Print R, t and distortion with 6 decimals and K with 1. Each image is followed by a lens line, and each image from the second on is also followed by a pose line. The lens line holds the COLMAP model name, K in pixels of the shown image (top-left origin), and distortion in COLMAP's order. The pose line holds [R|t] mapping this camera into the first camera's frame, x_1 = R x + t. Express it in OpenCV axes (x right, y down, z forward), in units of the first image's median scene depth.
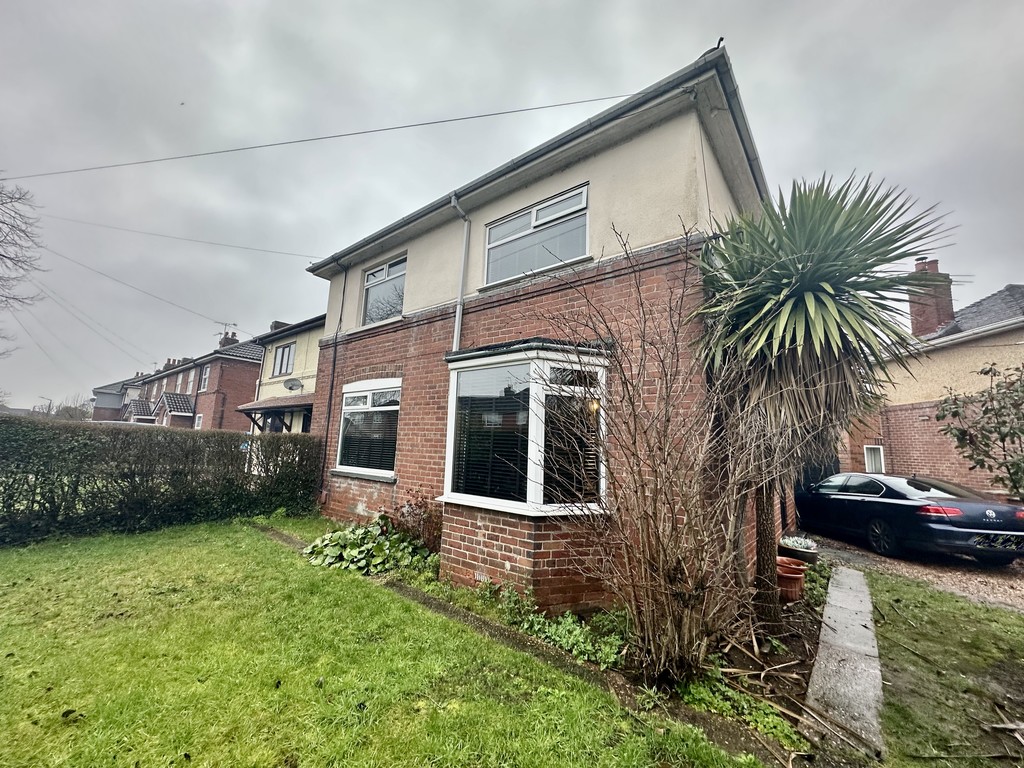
lens RADIAL K [[408.9, 0, 517.0], [0, 408.9, 379.0], [0, 0, 1]] dist [-0.001088, 0.000472]
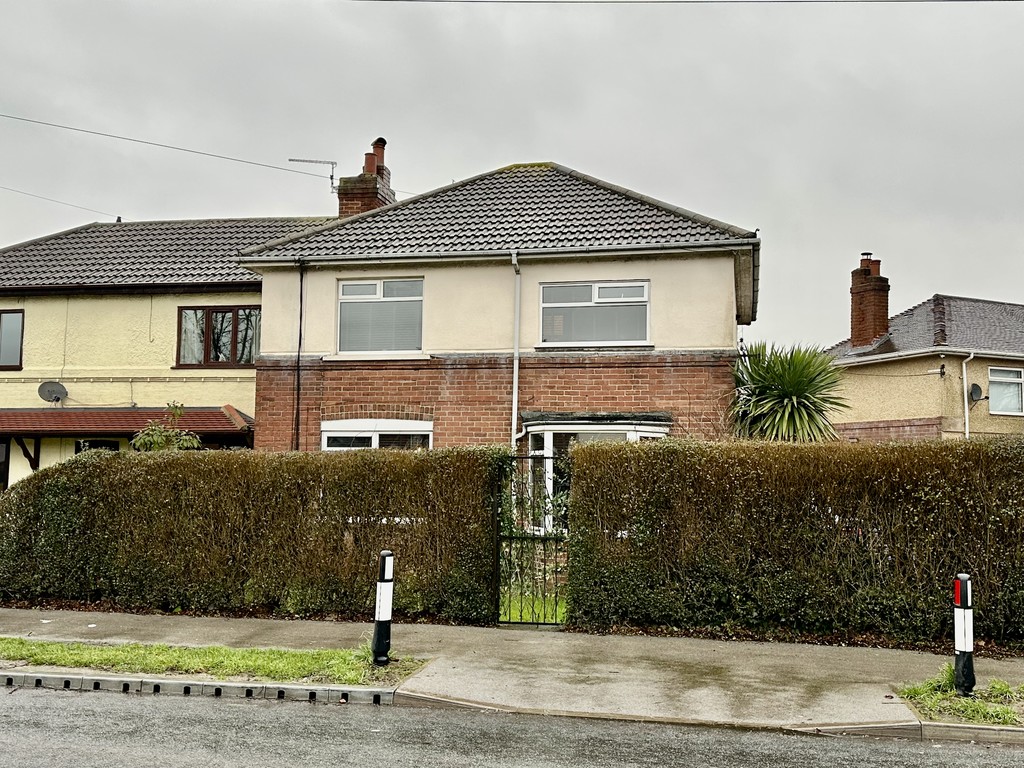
lens RADIAL K [[1069.2, 0, 510.2], [0, 1069.2, 385.3], [0, 0, 1]] dist [0.149149, 0.000000]
pose [[0.896526, 0.011079, 0.442854, -1.381762], [-0.052938, 0.995203, 0.082270, -0.340985], [-0.439818, -0.097201, 0.892811, -1.478827]]
